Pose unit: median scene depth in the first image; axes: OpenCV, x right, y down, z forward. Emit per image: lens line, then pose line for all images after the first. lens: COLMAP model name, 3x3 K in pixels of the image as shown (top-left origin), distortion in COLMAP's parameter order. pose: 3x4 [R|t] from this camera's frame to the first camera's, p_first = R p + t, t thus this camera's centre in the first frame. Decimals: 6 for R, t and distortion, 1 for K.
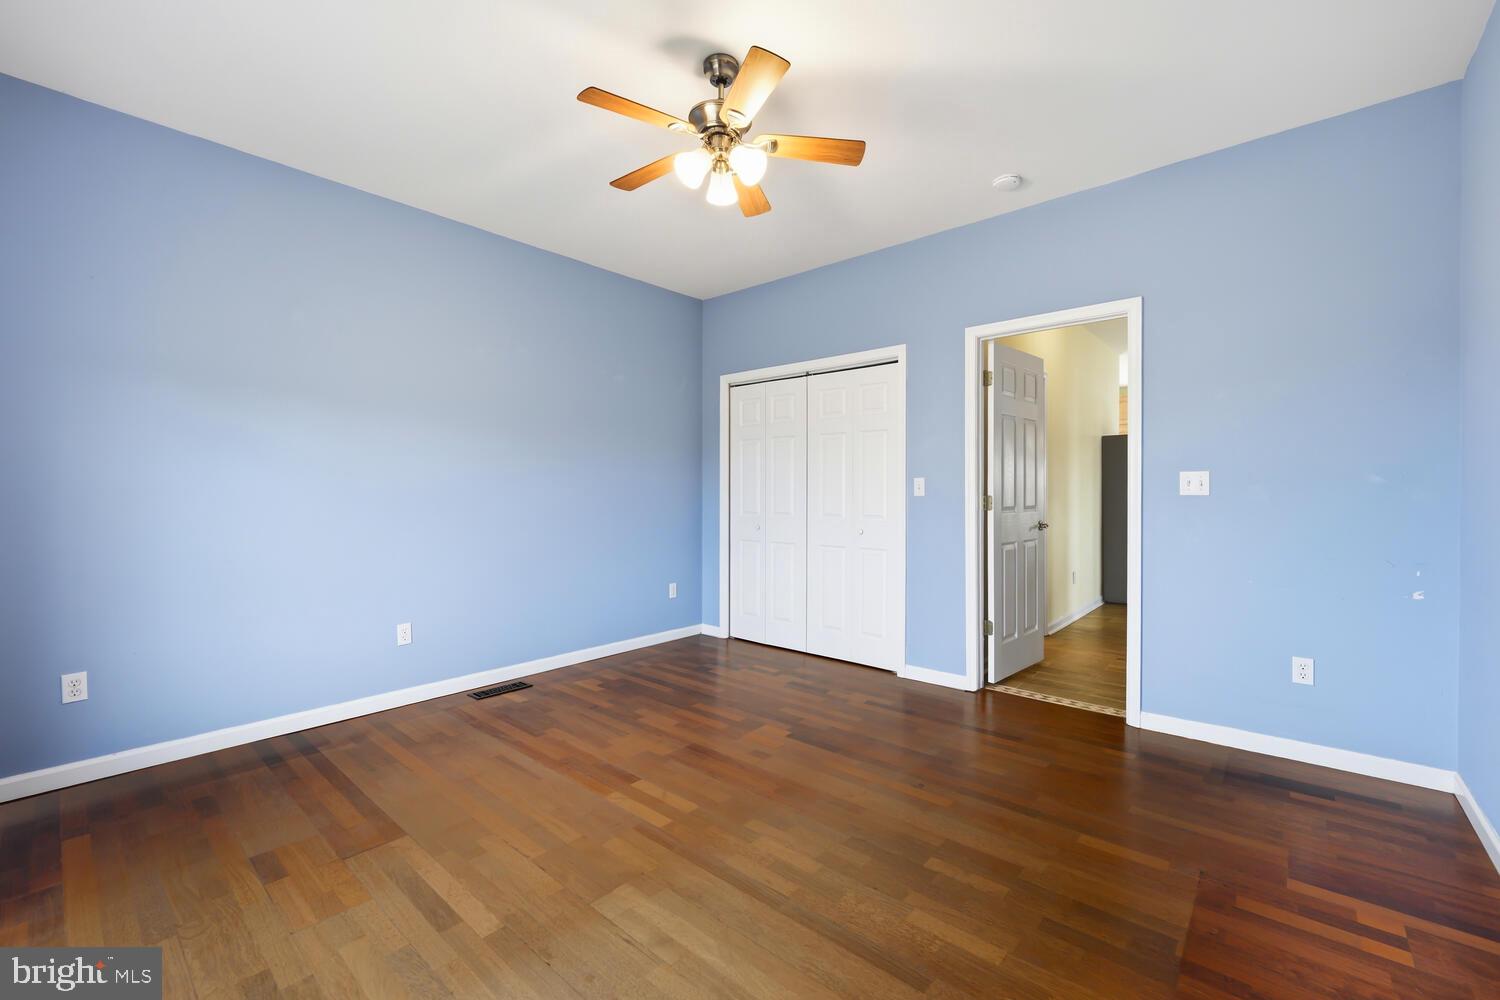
lens RADIAL K [[608.8, 0, 742.8], [0, 608.8, 494.2], [0, 0, 1]] dist [0.003562, 0.000044]
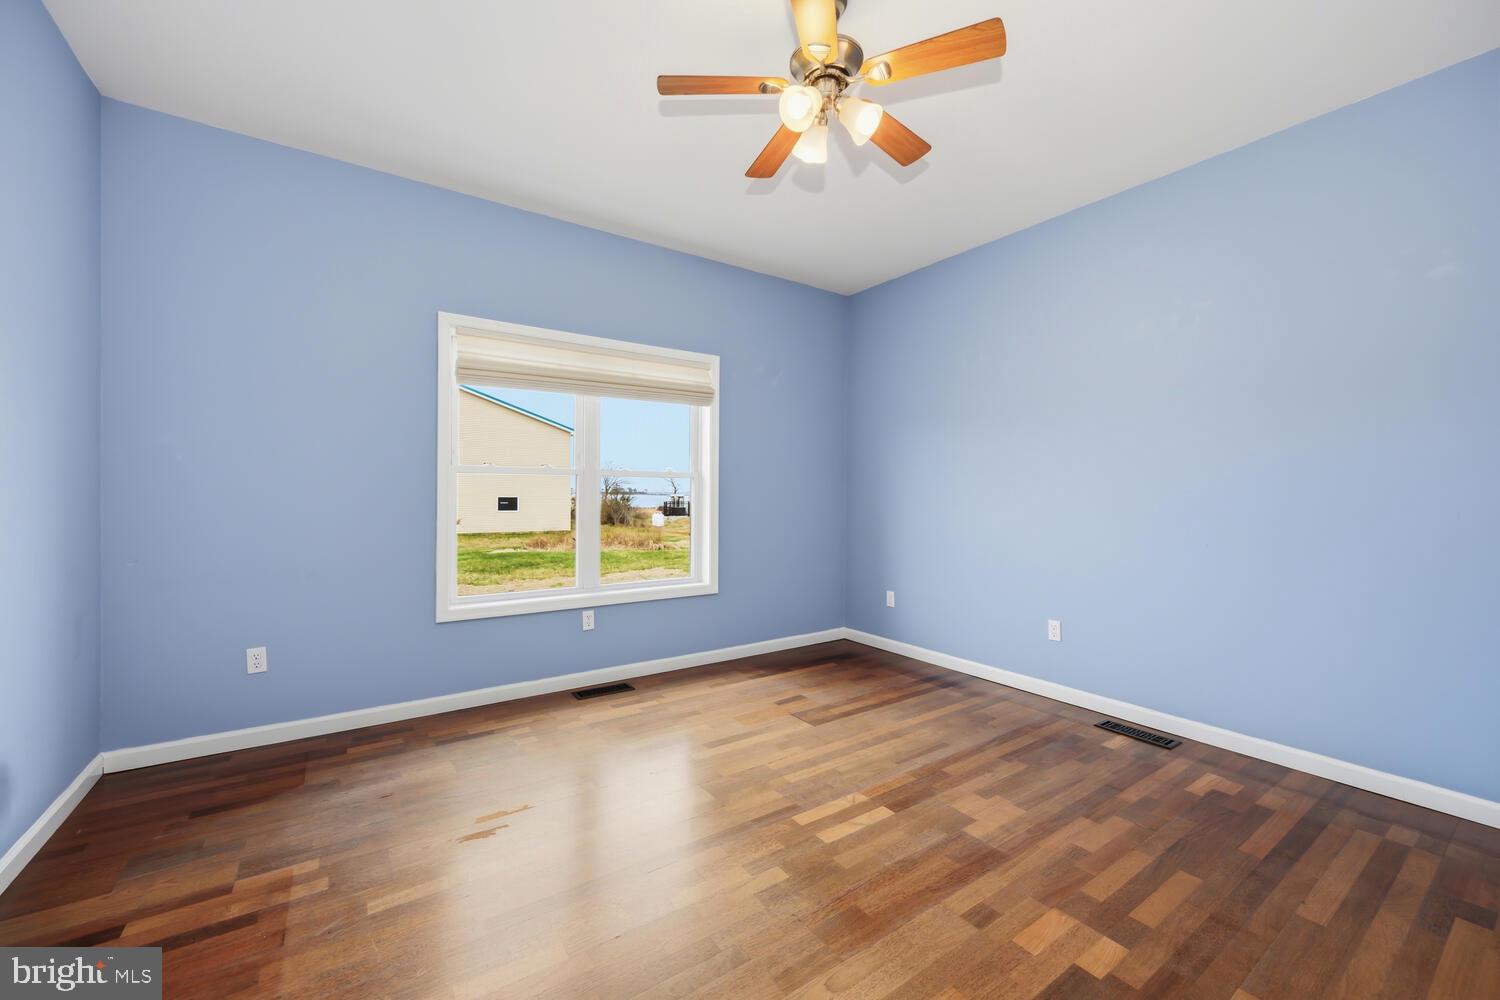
lens RADIAL K [[608.8, 0, 742.8], [0, 608.8, 494.2], [0, 0, 1]] dist [0.003562, 0.000044]
pose [[-0.253061, -0.001408, -0.967449, 0.619249], [-0.008467, 0.999964, 0.000759, 0.012928], [0.967413, 0.008383, -0.253063, 0.852848]]
